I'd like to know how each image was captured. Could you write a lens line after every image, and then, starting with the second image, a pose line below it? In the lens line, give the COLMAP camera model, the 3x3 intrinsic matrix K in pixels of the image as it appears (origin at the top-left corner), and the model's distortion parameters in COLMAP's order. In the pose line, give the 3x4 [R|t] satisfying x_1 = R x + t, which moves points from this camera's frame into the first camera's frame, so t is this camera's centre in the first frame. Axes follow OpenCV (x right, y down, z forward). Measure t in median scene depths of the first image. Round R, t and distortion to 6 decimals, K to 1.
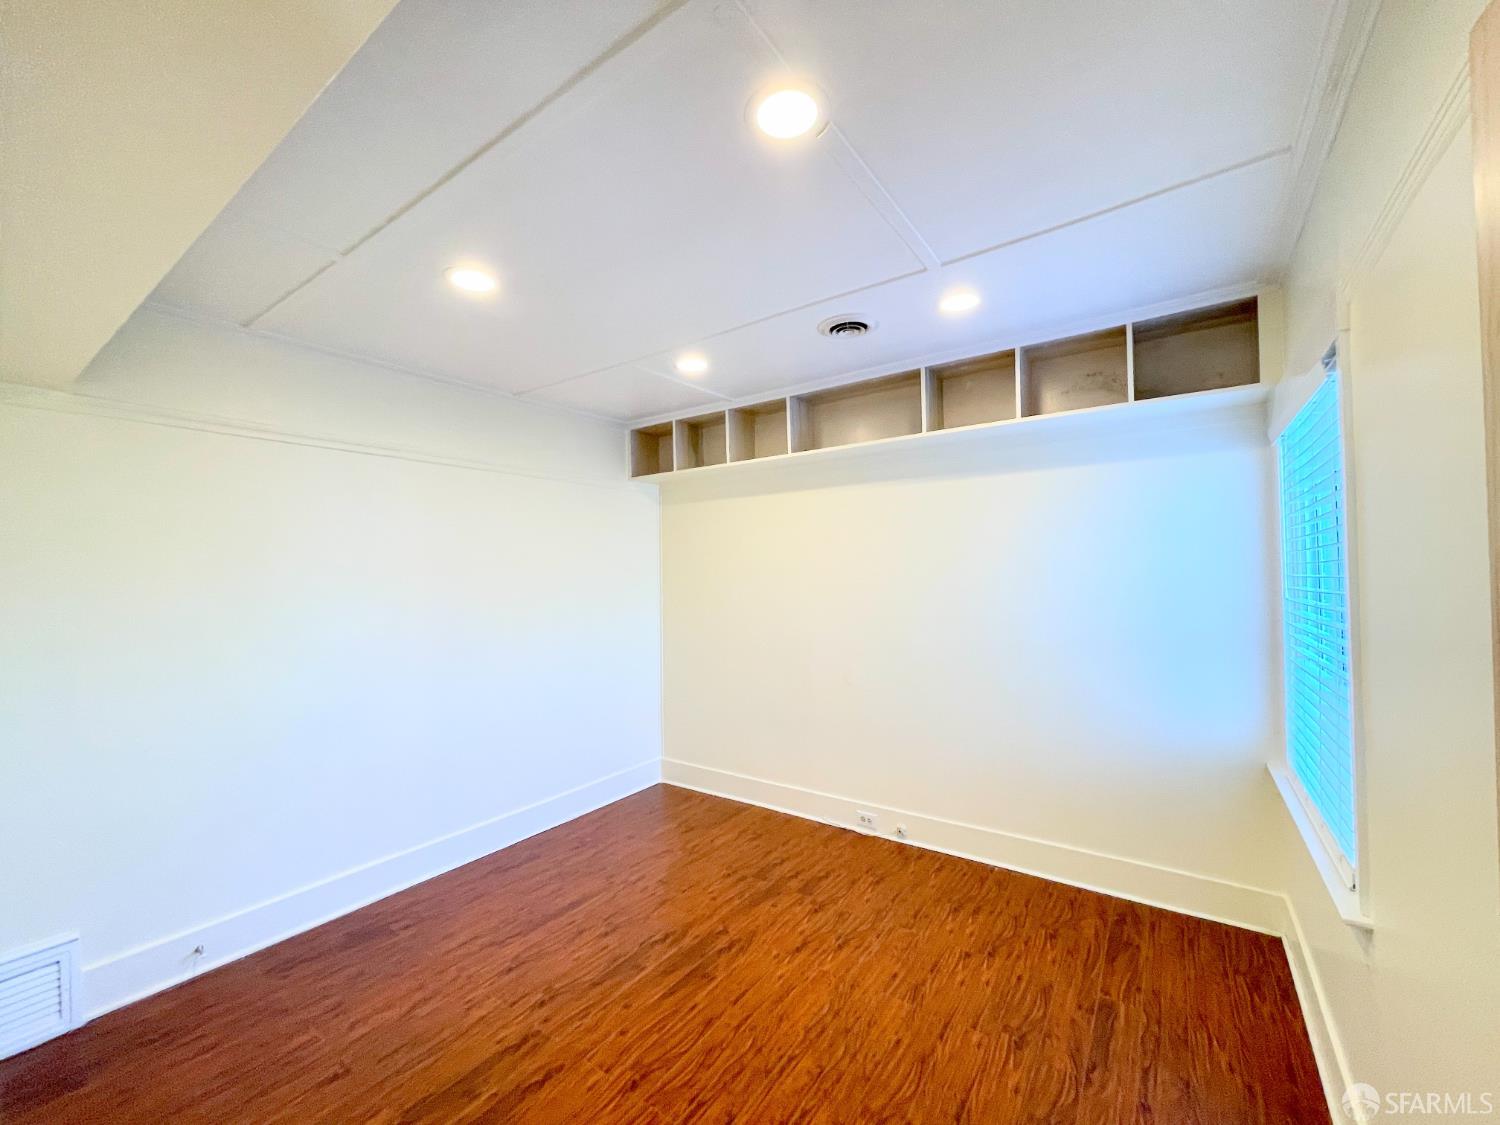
lens RADIAL K [[607.6, 0, 742.0], [0, 607.6, 557.9], [0, 0, 1]] dist [-0.000711, -0.001177]
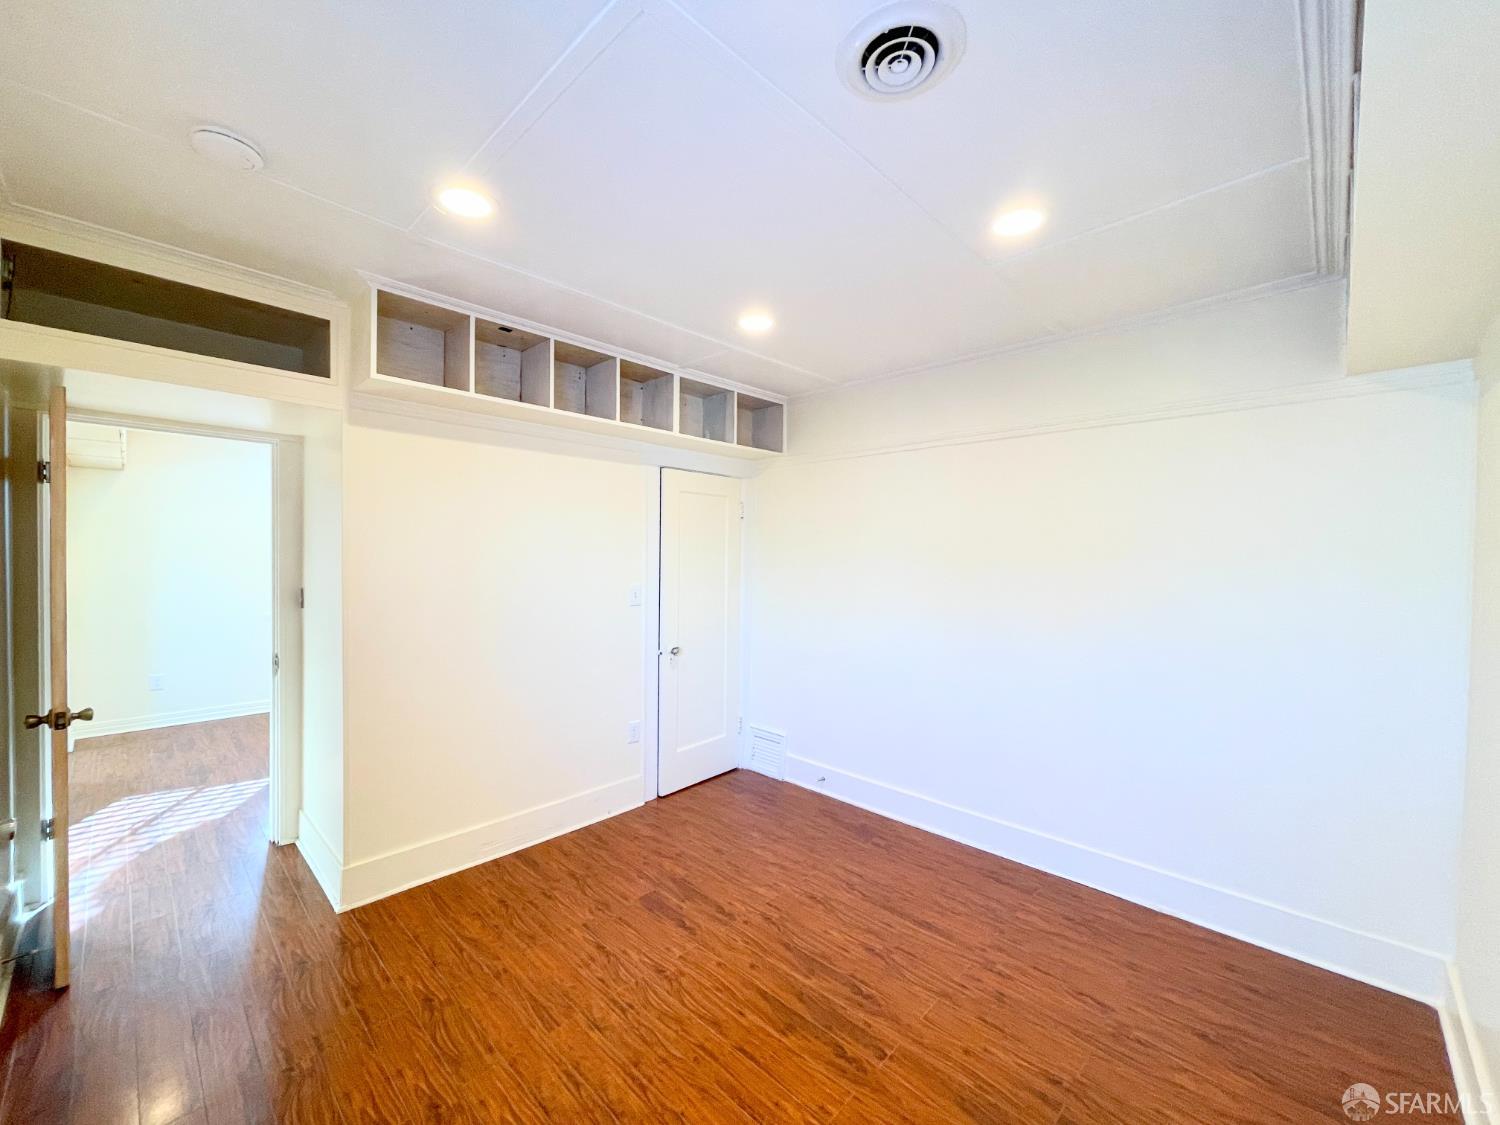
lens RADIAL K [[607.6, 0, 741.1], [0, 607.6, 571.0], [0, 0, 1]] dist [-0.000711, -0.001177]
pose [[-0.152045, 0.042796, -0.987447, 0.761224], [0.019547, 0.998997, 0.040287, 0.008645], [0.988180, -0.013176, -0.152729, 1.059835]]
